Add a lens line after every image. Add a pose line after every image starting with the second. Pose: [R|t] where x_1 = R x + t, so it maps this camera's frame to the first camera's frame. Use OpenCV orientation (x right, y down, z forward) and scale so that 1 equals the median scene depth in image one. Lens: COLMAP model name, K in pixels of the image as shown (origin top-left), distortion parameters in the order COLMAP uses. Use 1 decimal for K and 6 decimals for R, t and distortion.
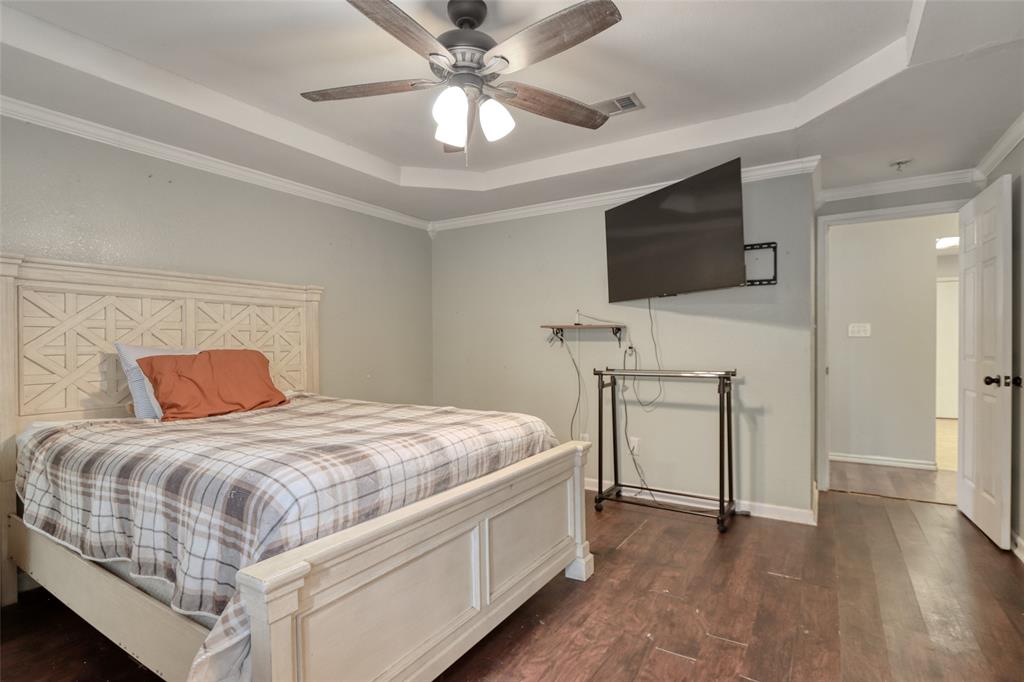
lens RADIAL K [[504.4, 0, 512.5], [0, 504.4, 343.2], [0, 0, 1]] dist [-0.016857, 0.003390]
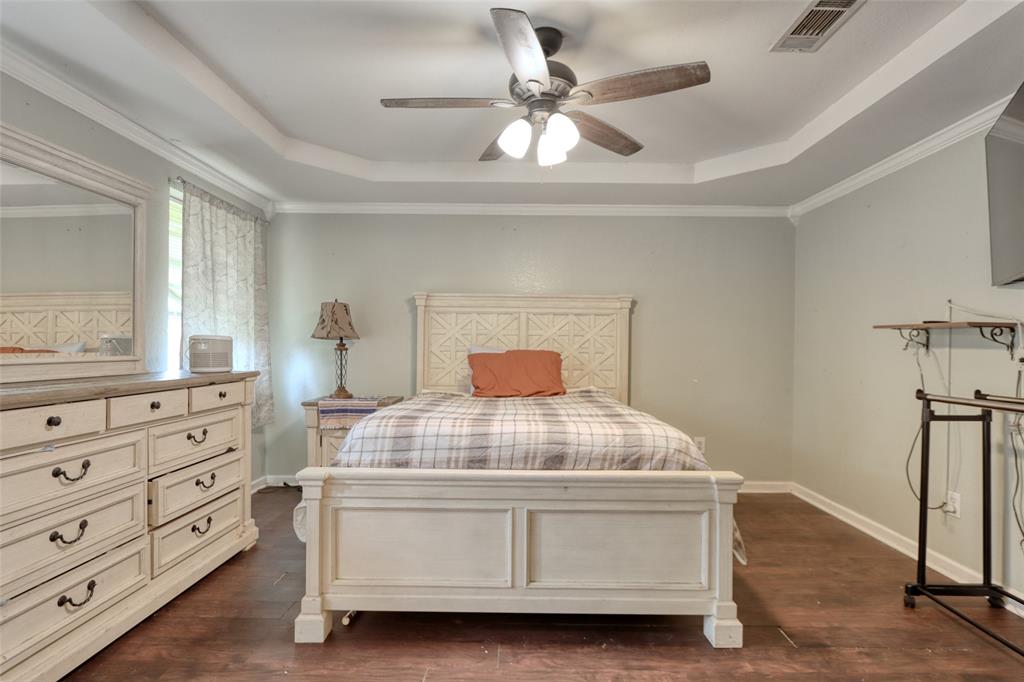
lens RADIAL K [[516.2, 0, 514.2], [0, 516.2, 342.6], [0, 0, 1]] dist [-0.014683, 0.000791]
pose [[0.521310, 0.005593, -0.853349, 0.713597], [-0.012661, 0.999919, -0.001181, -0.005513], [0.853274, 0.011420, 0.521338, 0.319328]]
